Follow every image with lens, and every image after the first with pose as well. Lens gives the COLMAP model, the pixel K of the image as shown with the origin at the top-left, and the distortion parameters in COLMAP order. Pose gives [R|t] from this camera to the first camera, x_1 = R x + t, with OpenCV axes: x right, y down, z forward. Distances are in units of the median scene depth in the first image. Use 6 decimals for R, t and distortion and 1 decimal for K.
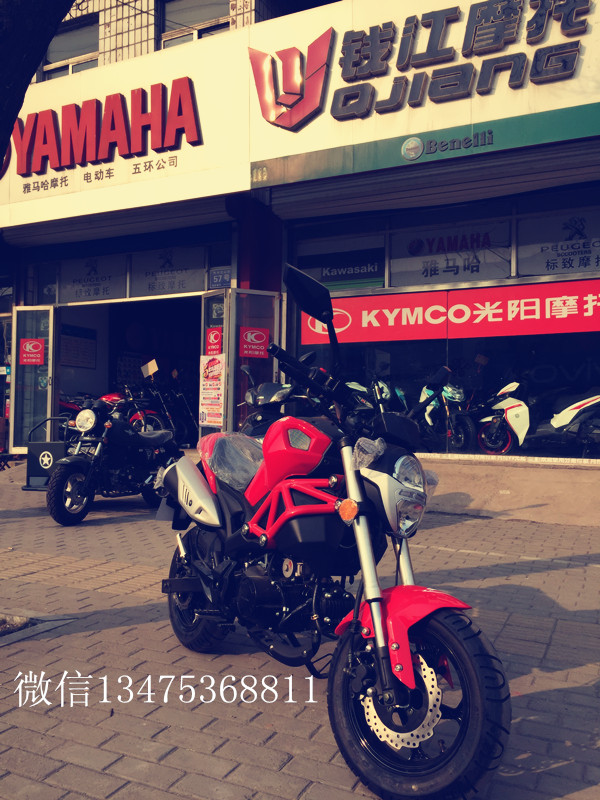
lens RADIAL K [[693.0, 0, 300.0], [0, 693.0, 400.0], [0, 0, 1]] dist [0.107369, -0.152289]
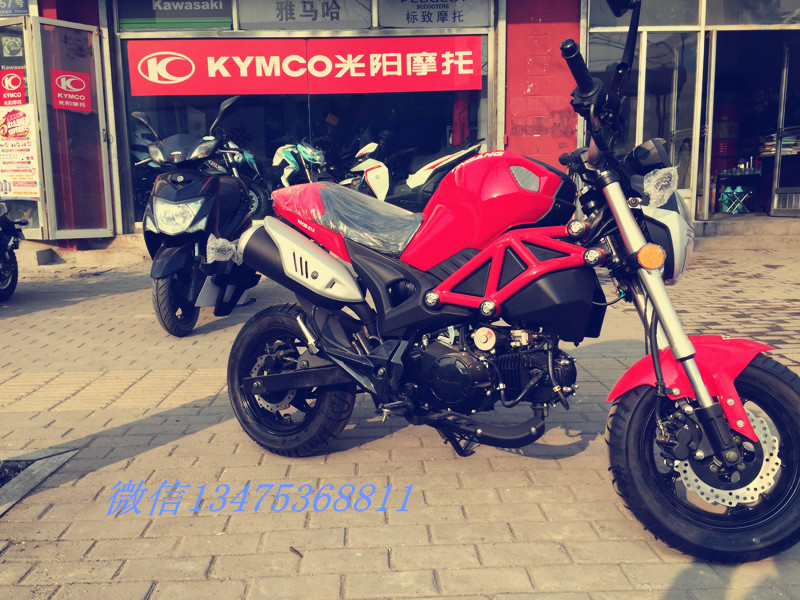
lens RADIAL K [[693.0, 0, 383.7], [0, 693.0, 298.3], [0, 0, 1]] dist [0.107369, -0.152289]
pose [[0.890933, -0.099343, 0.443137, -0.143866], [0.018771, 0.983002, 0.182632, 0.011754], [-0.453748, -0.154394, 0.877653, 0.098826]]
